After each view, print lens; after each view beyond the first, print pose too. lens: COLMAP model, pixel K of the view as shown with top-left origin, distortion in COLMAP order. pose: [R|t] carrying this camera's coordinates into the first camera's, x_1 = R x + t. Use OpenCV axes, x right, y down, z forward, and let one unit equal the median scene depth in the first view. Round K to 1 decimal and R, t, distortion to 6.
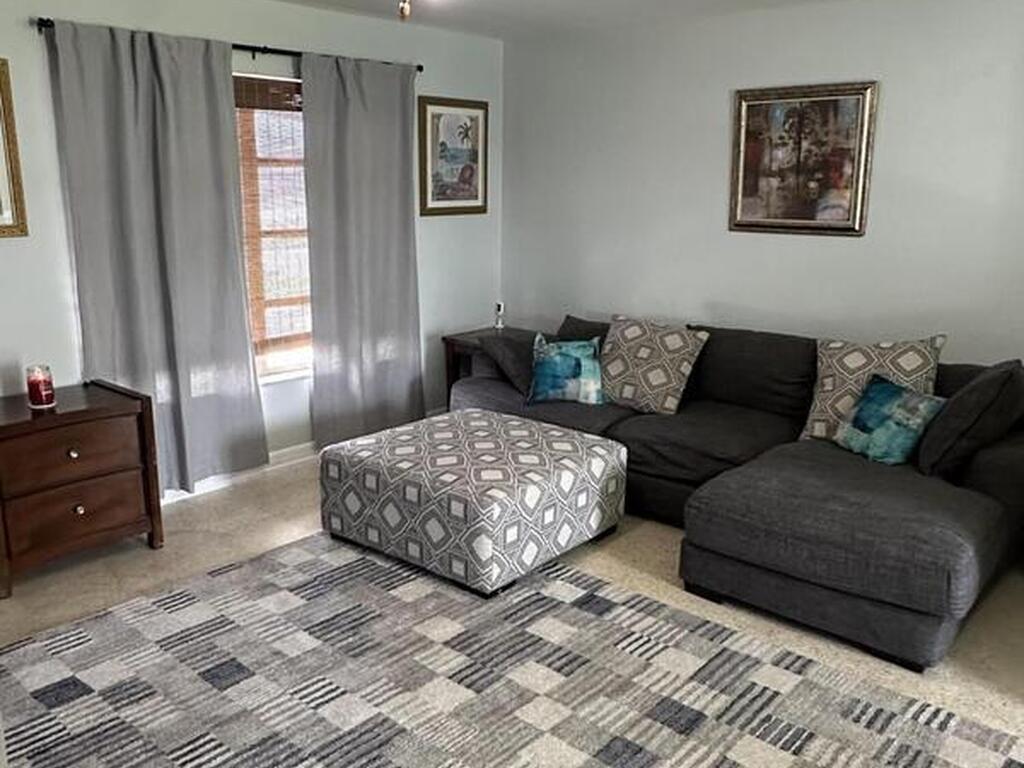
lens RADIAL K [[863.2, 0, 490.4], [0, 863.2, 378.0], [0, 0, 1]] dist [-0.000157, -0.005532]
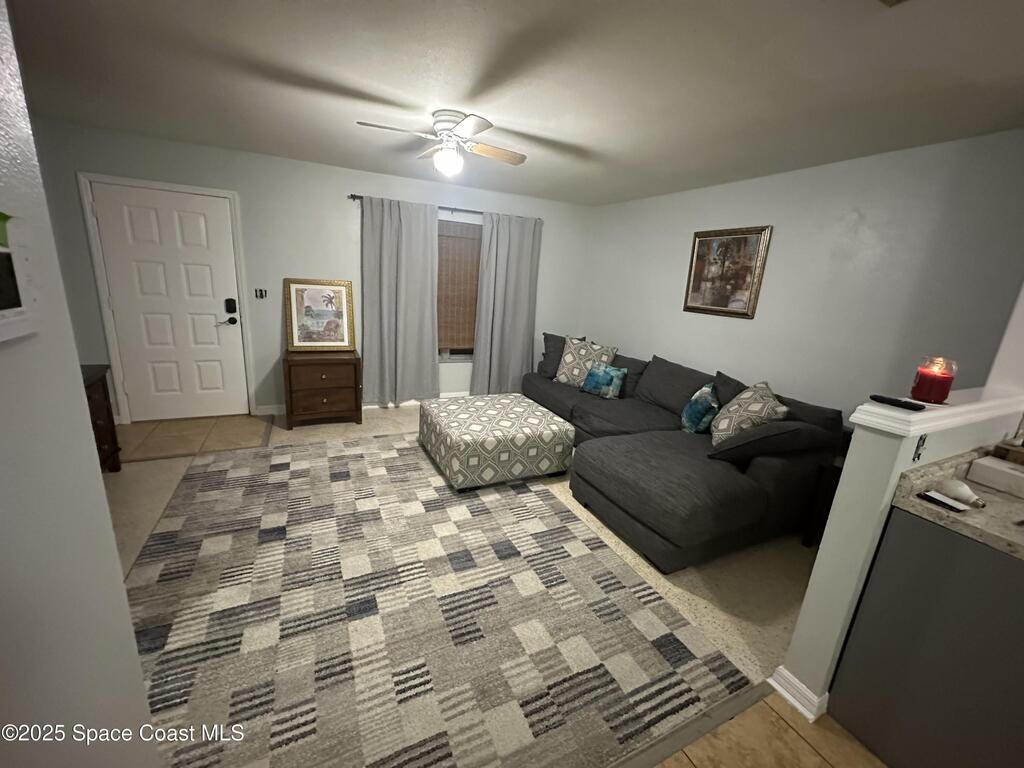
lens RADIAL K [[407.0, 0, 509.2], [0, 407.0, 381.5], [0, 0, 1]] dist [-0.002532, -0.000317]
pose [[0.922118, 0.145471, -0.358520, 0.296768], [-0.141765, 0.989218, 0.036758, -0.006388], [0.360002, 0.016931, 0.932798, 0.095519]]
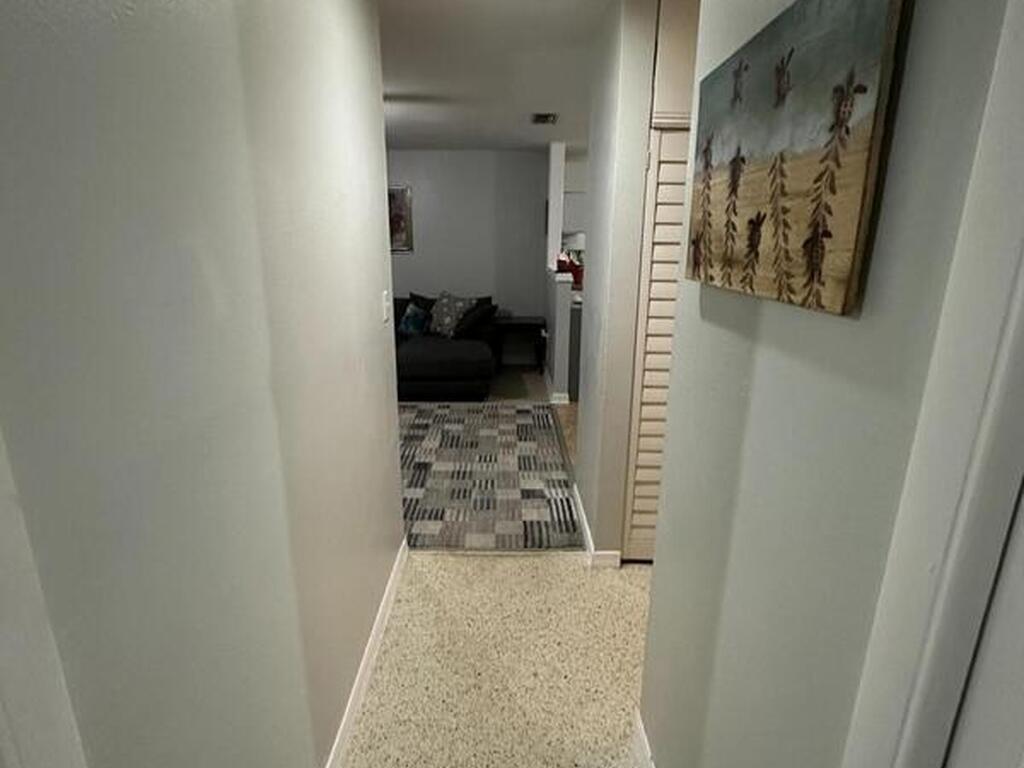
lens RADIAL K [[541.4, 0, 516.2], [0, 541.4, 384.6], [0, 0, 1]] dist [0.001954, 0.000020]
pose [[0.733181, -0.180040, 0.655768, -0.396403], [0.149558, 0.983397, 0.102777, 0.081070], [-0.663384, 0.022721, 0.747934, -0.287720]]
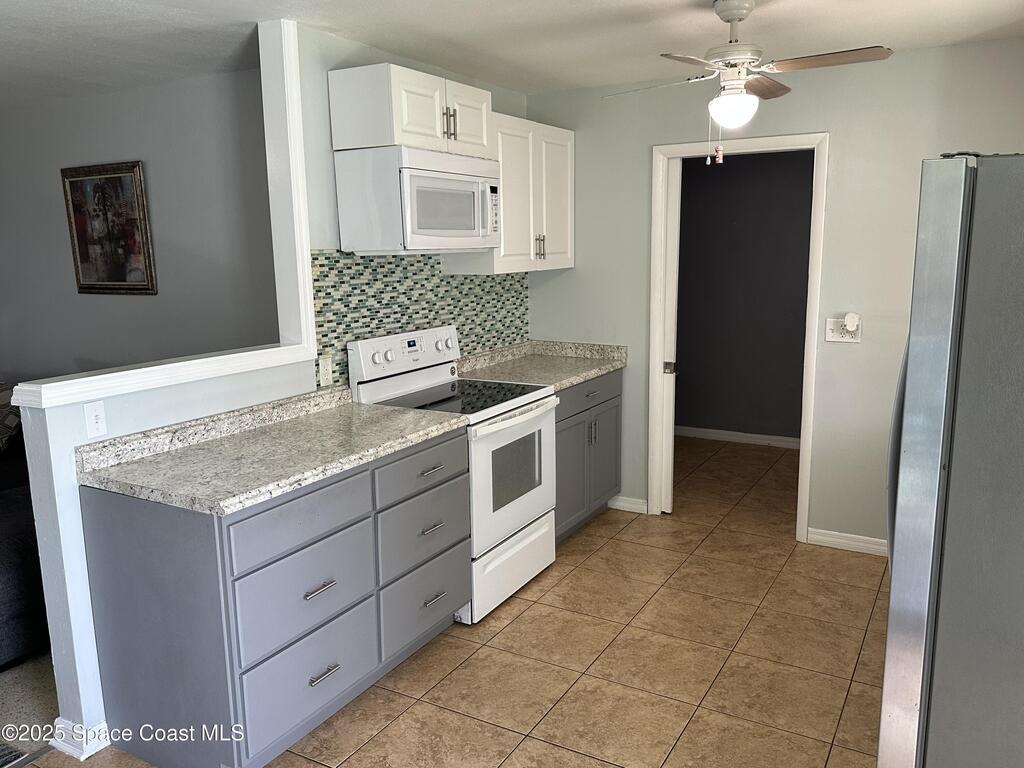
lens RADIAL K [[800.1, 0, 488.9], [0, 800.1, 386.4], [0, 0, 1]] dist [0.021338, -0.001451]
pose [[0.978992, -0.063424, 0.193785, 0.650080], [0.073012, 0.996415, -0.042734, 0.035480], [-0.190380, 0.055985, 0.980113, -0.122324]]
